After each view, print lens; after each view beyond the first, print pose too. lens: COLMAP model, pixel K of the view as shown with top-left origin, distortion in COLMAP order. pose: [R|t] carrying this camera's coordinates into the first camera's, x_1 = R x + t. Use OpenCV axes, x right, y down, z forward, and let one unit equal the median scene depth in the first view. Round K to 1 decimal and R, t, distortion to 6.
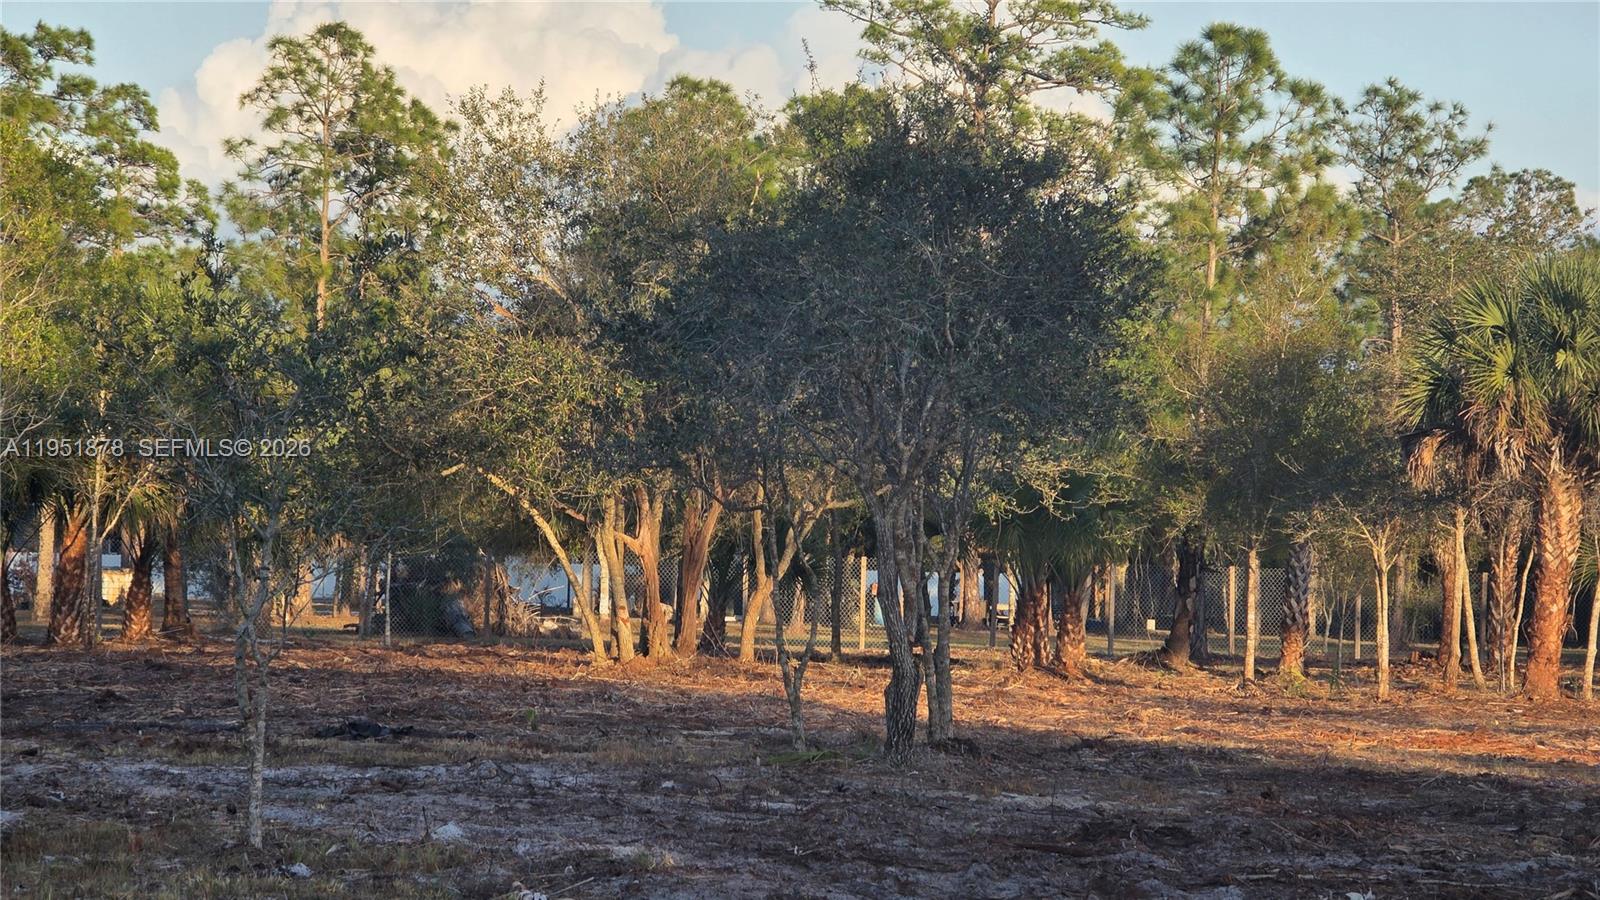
lens RADIAL K [[5282.0, 0, 794.4], [0, 5282.0, 446.4], [0, 0, 1]] dist [0.477282, 0.000000]
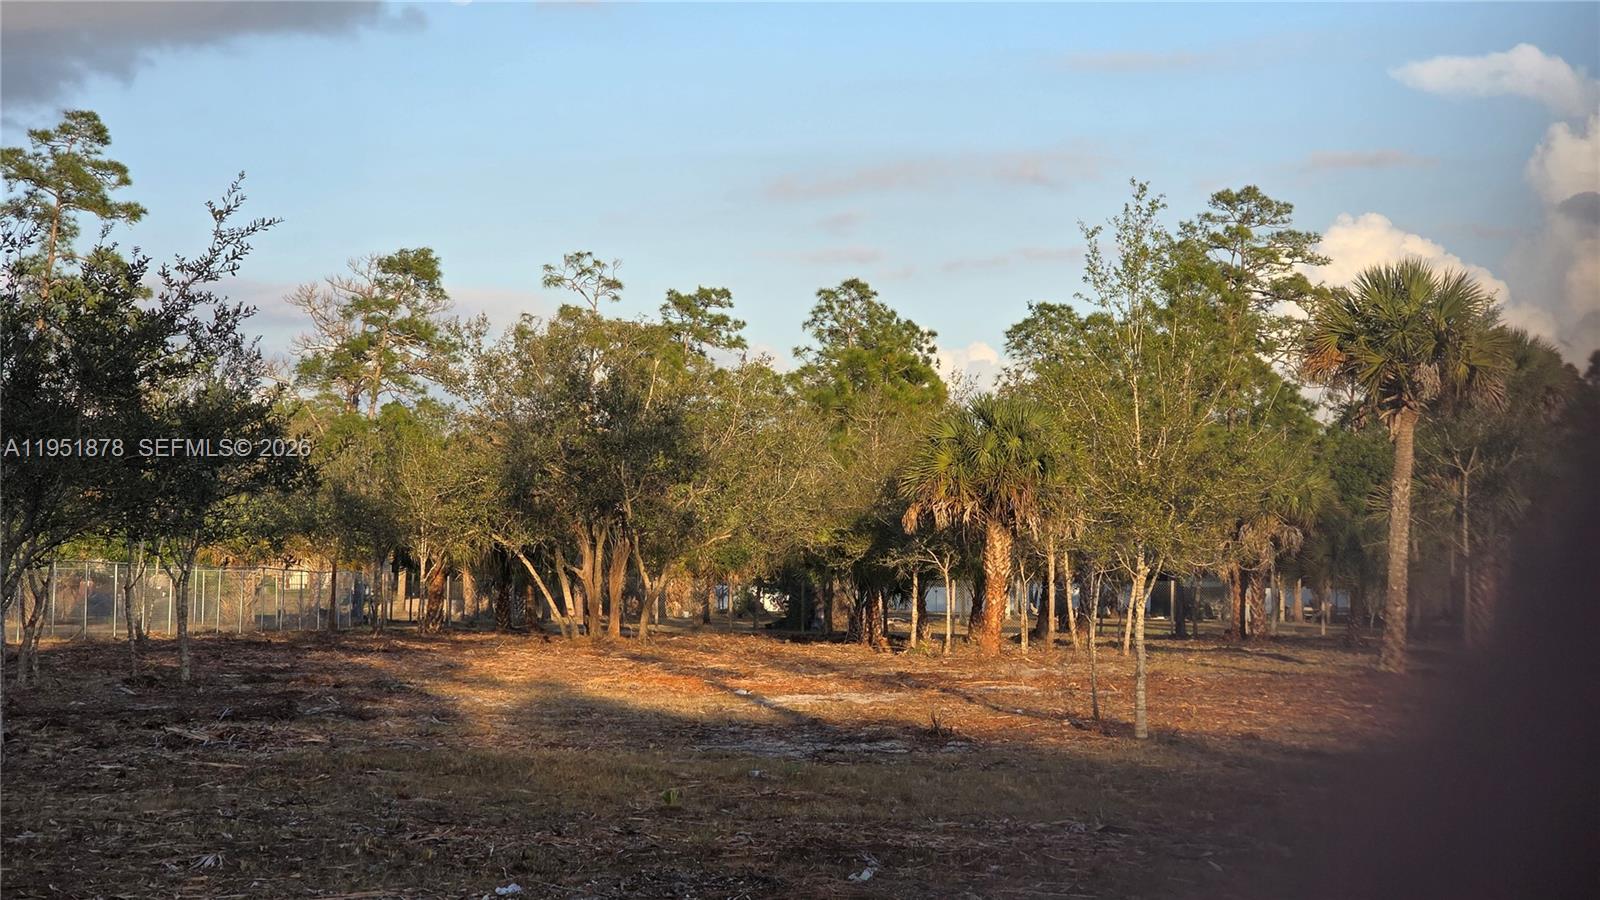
lens RADIAL K [[3071.1, 0, 804.9], [0, 3071.1, 449.5], [0, 0, 1]] dist [-0.094614, 0.000000]
pose [[0.969733, -0.024826, -0.242901, 0.142119], [0.018817, 0.999457, -0.027031, 0.003168], [0.243441, 0.021642, 0.969674, 0.017593]]
